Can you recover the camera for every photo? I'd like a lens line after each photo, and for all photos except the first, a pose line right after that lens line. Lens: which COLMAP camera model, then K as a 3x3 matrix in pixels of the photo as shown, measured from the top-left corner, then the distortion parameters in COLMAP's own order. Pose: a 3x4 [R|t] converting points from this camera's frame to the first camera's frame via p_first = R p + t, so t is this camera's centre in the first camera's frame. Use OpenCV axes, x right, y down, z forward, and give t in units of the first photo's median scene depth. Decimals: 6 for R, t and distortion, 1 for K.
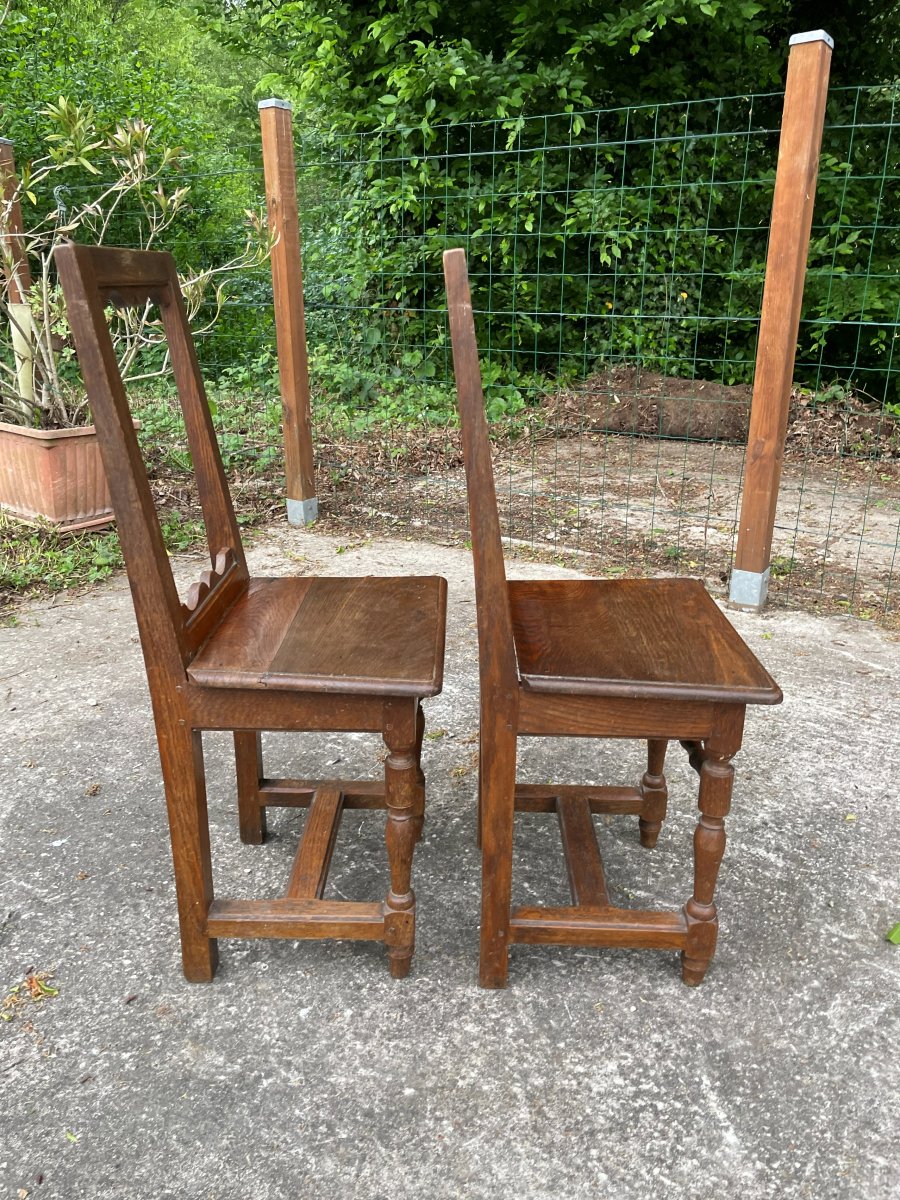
lens RADIAL K [[913.3, 0, 450.0], [0, 913.3, 600.0], [0, 0, 1]] dist [0.084787, -0.122657]
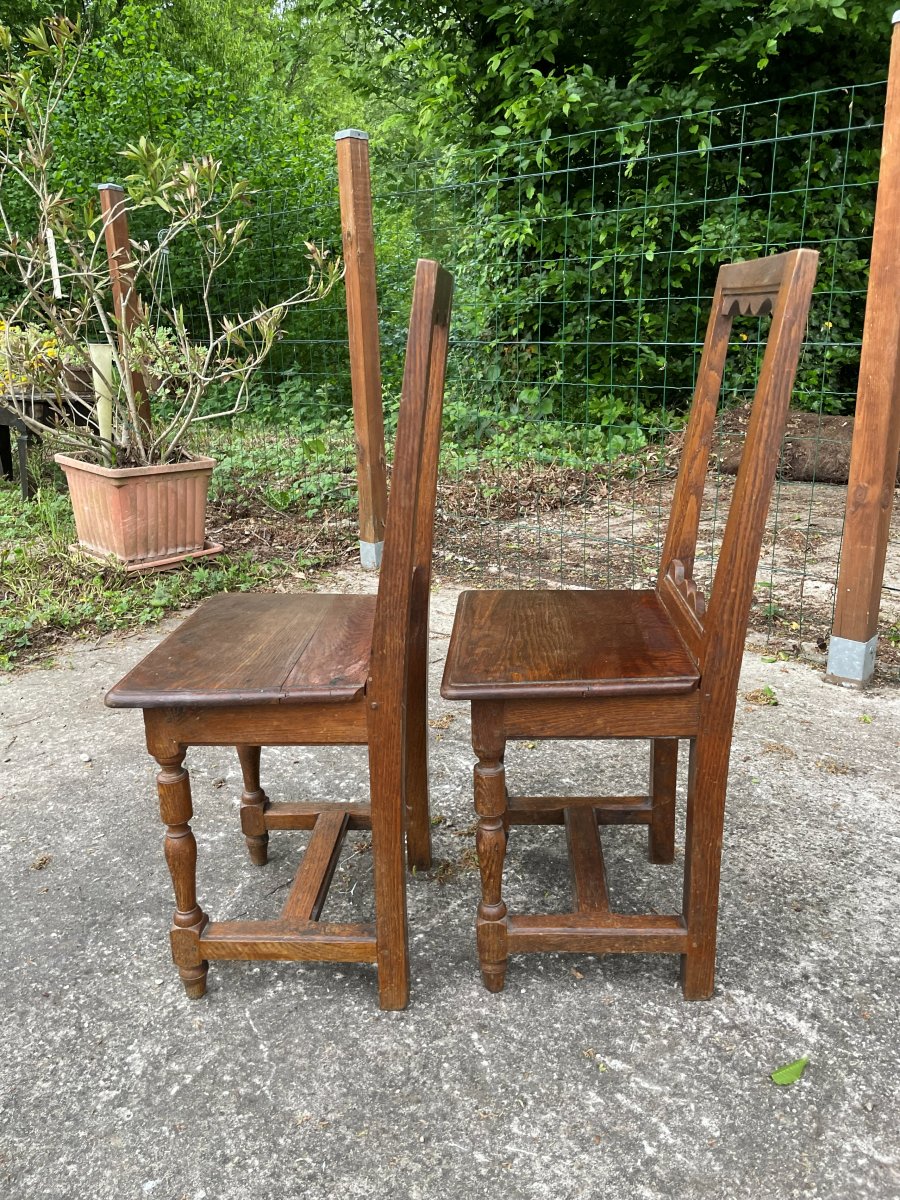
lens RADIAL K [[913.3, 0, 450.0], [0, 913.3, 600.0], [0, 0, 1]] dist [0.084787, -0.122657]
pose [[0.985504, 0.029579, -0.167053, 0.087269], [-0.036207, 0.998668, -0.036773, -0.019021], [0.165743, 0.042288, 0.985262, 0.086762]]
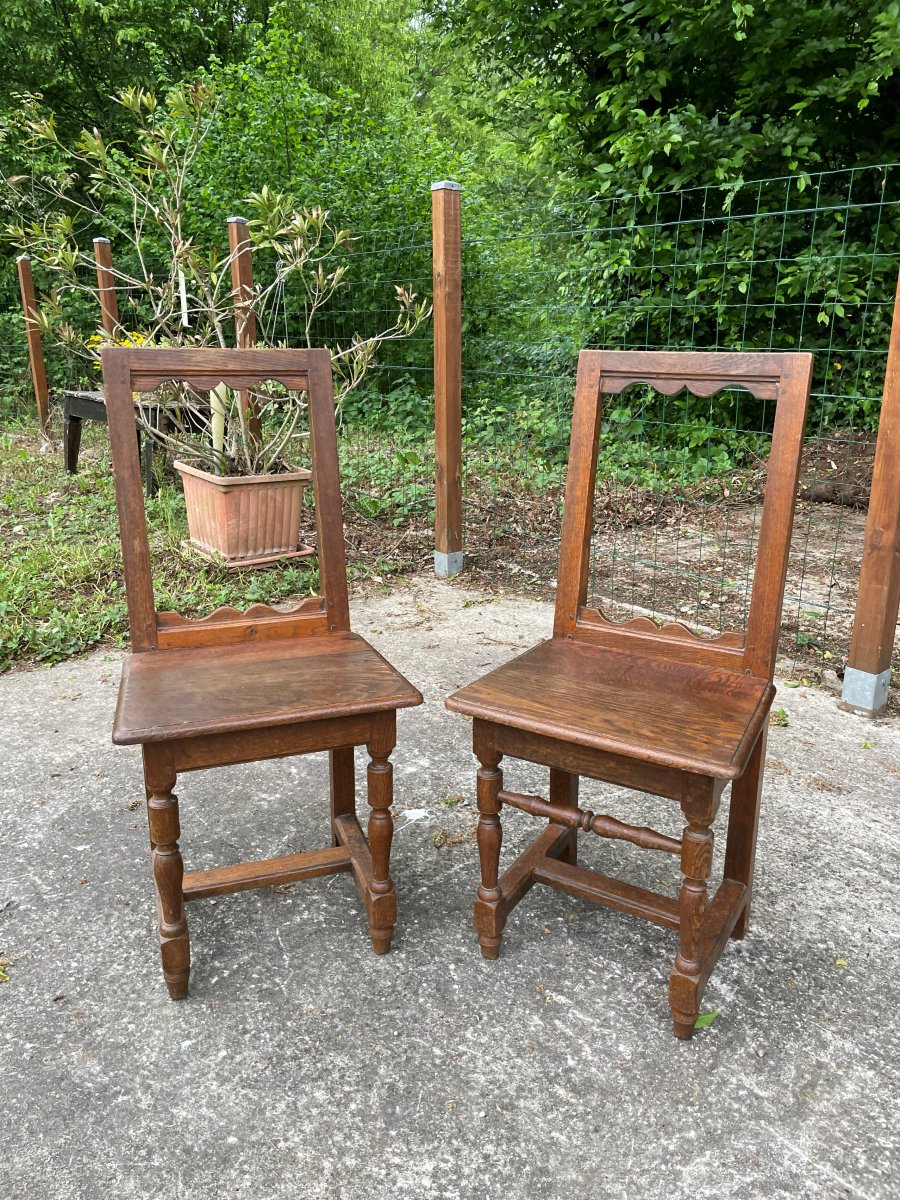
lens RADIAL K [[911.0, 0, 450.0], [0, 911.0, 600.0], [0, 0, 1]] dist [0.081572, -0.120109]
pose [[0.956370, 0.087387, -0.278782, 0.153031], [-0.100252, 0.994441, -0.032200, -0.025495], [0.274418, 0.058744, 0.959815, 0.007768]]
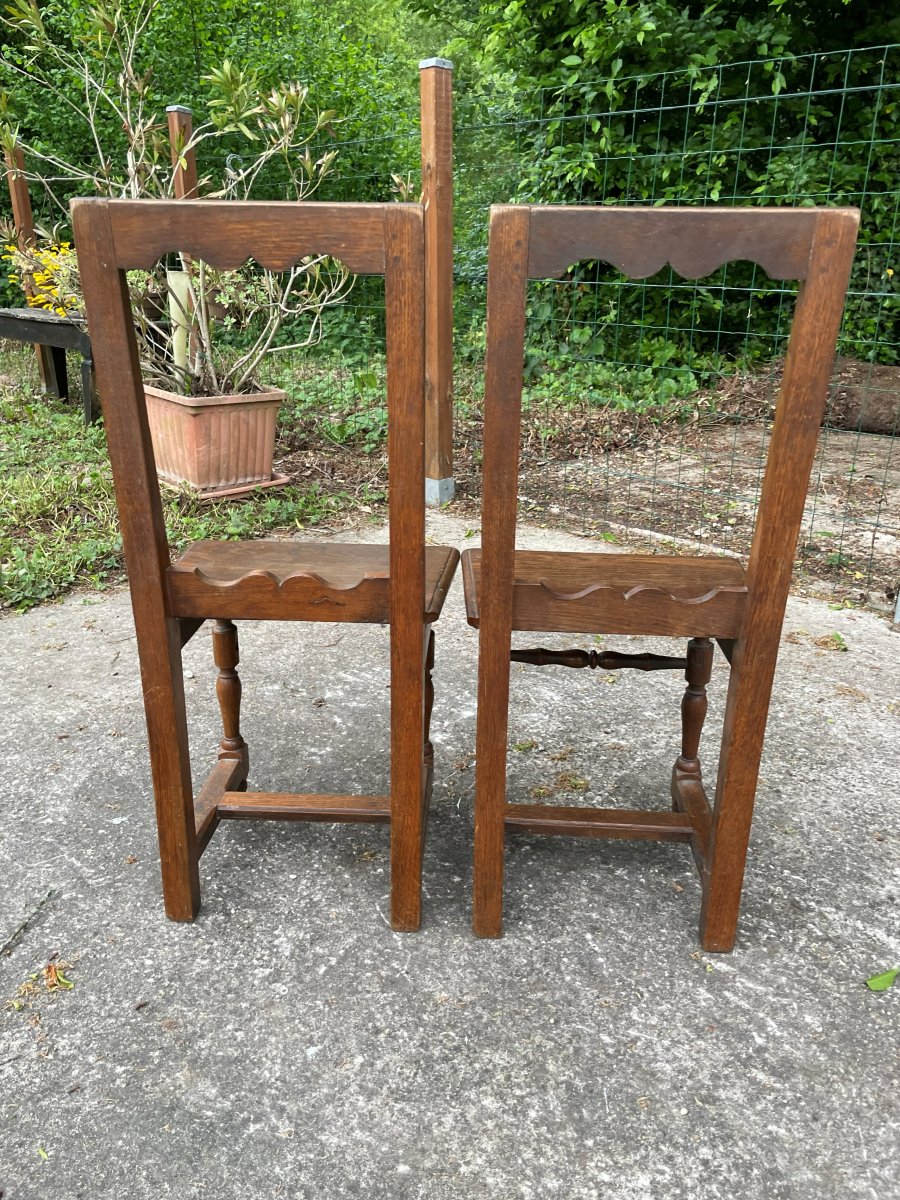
lens RADIAL K [[911.1, 0, 451.5], [0, 911.1, 601.6], [0, 0, 1]] dist [0.079562, -0.114443]
pose [[0.980518, 0.077730, -0.180394, 0.041445], [-0.073040, 0.996799, 0.032510, -0.013517], [0.182344, -0.018700, 0.983057, 0.055047]]
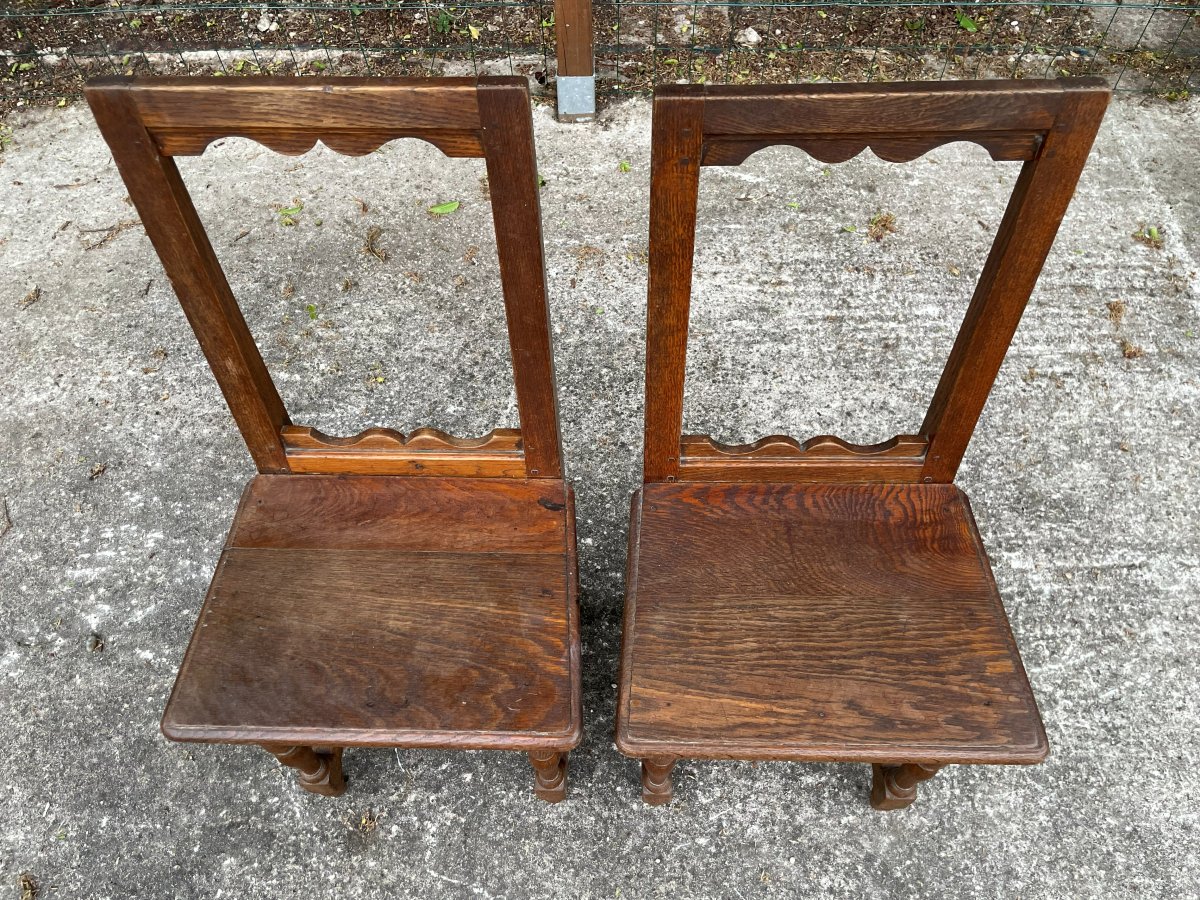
lens RADIAL K [[913.3, 0, 600.0], [0, 913.3, 450.0], [0, 0, 1]] dist [0.084787, -0.122657]
pose [[0.839913, -0.462726, 0.283603, -0.026364], [0.199820, 0.749510, 0.631116, -0.239710], [-0.504597, -0.473413, 0.721985, 0.224767]]
